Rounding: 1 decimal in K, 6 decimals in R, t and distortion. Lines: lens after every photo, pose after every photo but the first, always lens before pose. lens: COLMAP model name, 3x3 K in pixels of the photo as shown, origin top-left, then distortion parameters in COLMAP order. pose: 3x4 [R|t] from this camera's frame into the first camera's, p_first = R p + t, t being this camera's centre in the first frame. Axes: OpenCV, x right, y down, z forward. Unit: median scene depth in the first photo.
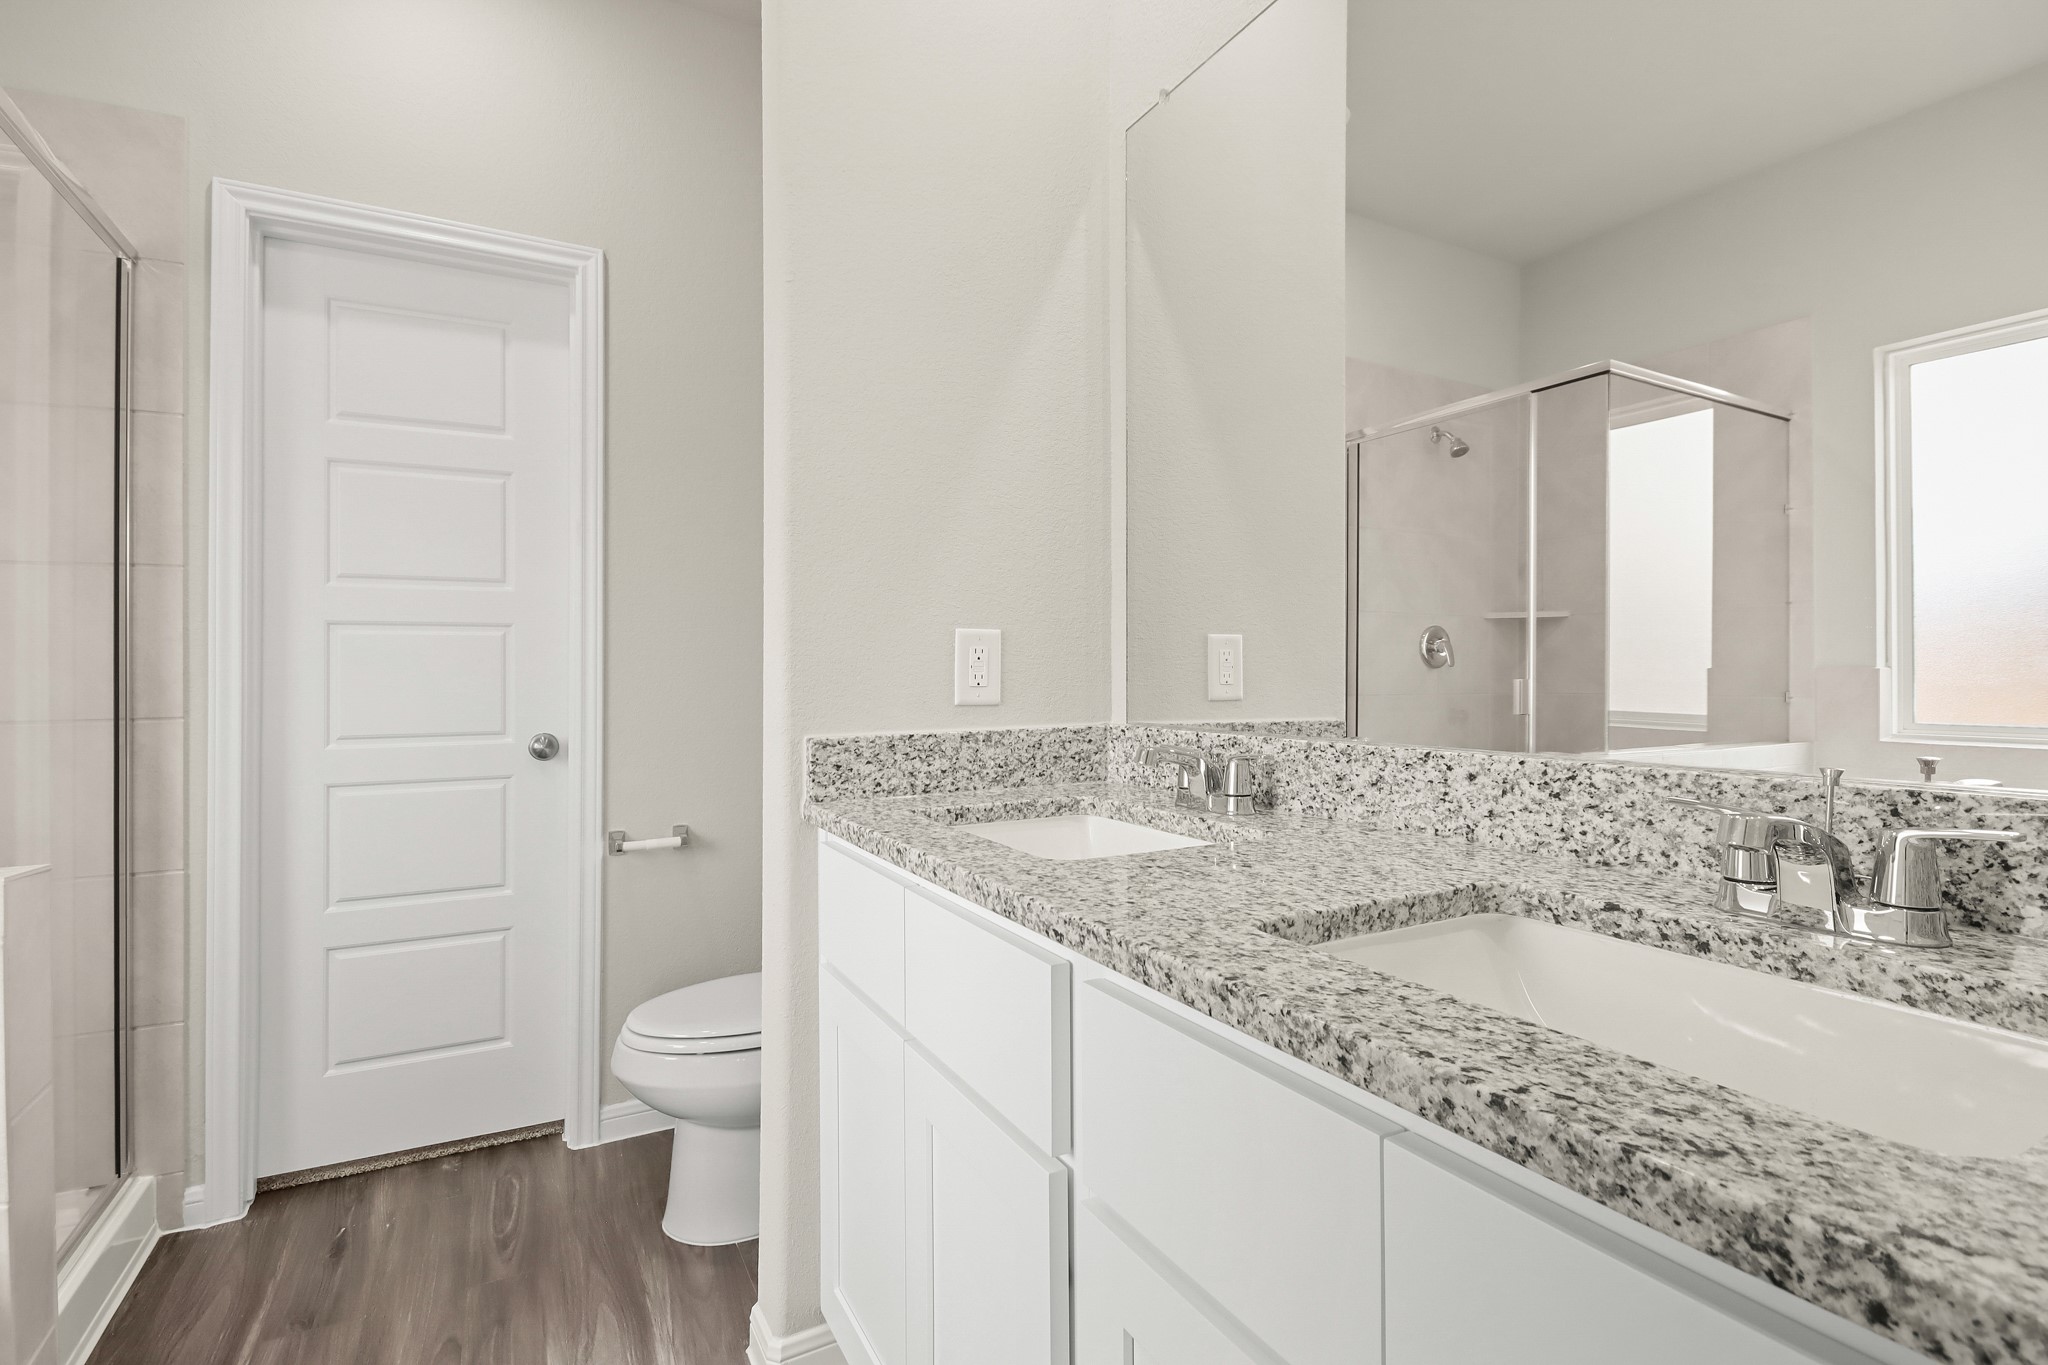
lens RADIAL K [[948.8, 0, 1026.3], [0, 948.8, 672.7], [0, 0, 1]] dist [-0.001410, 0.000174]
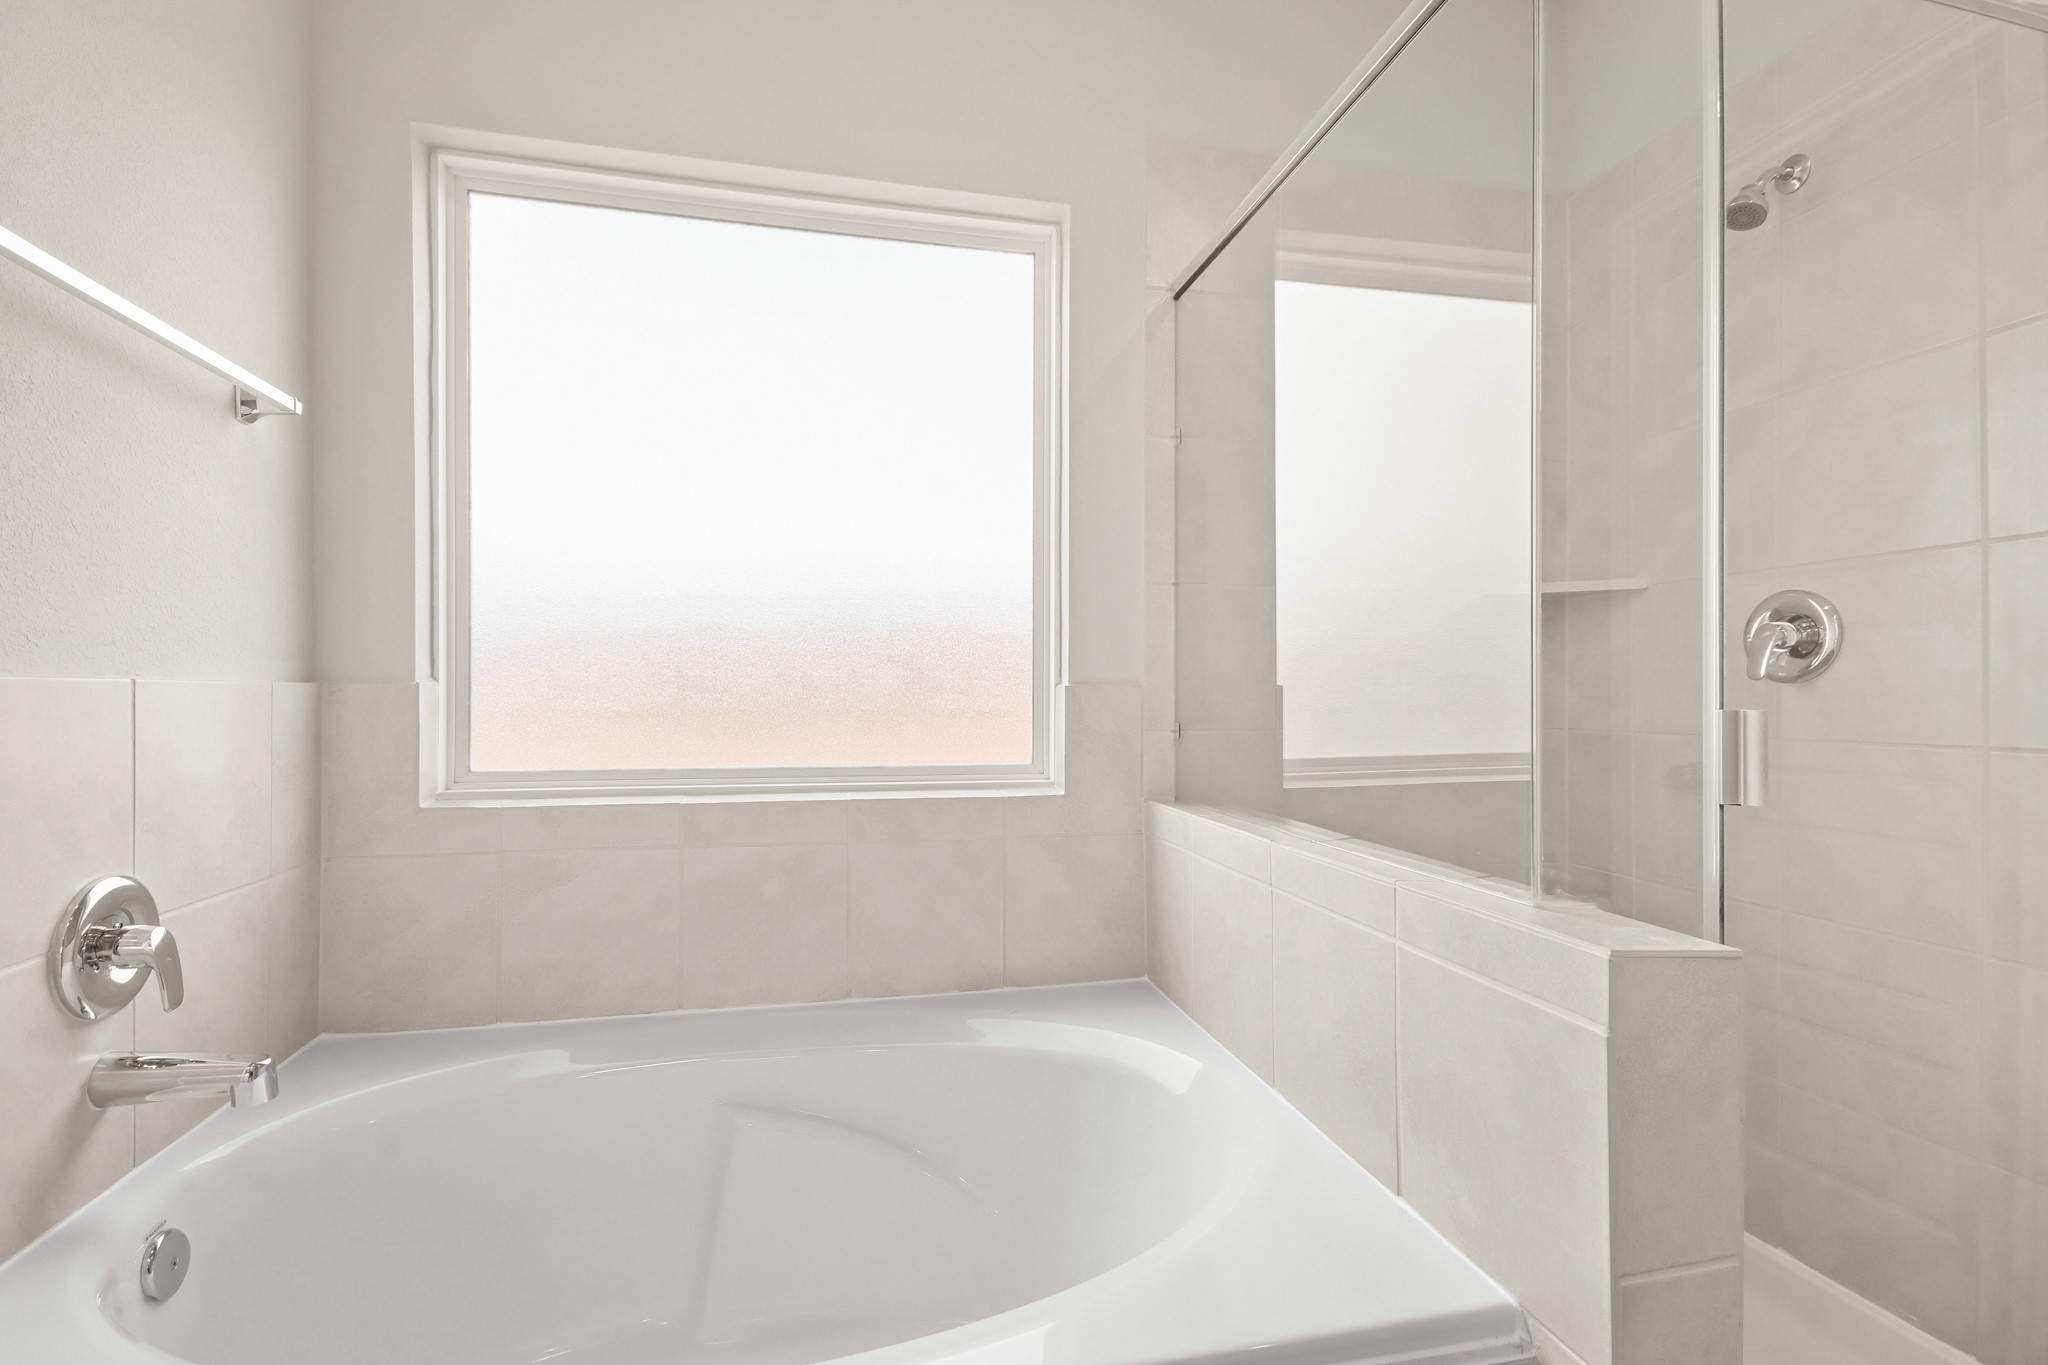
lens RADIAL K [[948.8, 0, 1024.0], [0, 948.8, 687.3], [0, 0, 1]] dist [-0.001410, 0.000174]
pose [[0.271802, 0.005864, 0.962335, 0.457388], [-0.004515, 0.999978, -0.004818, 0.000001], [-0.962343, -0.003036, 0.271823, 0.502681]]
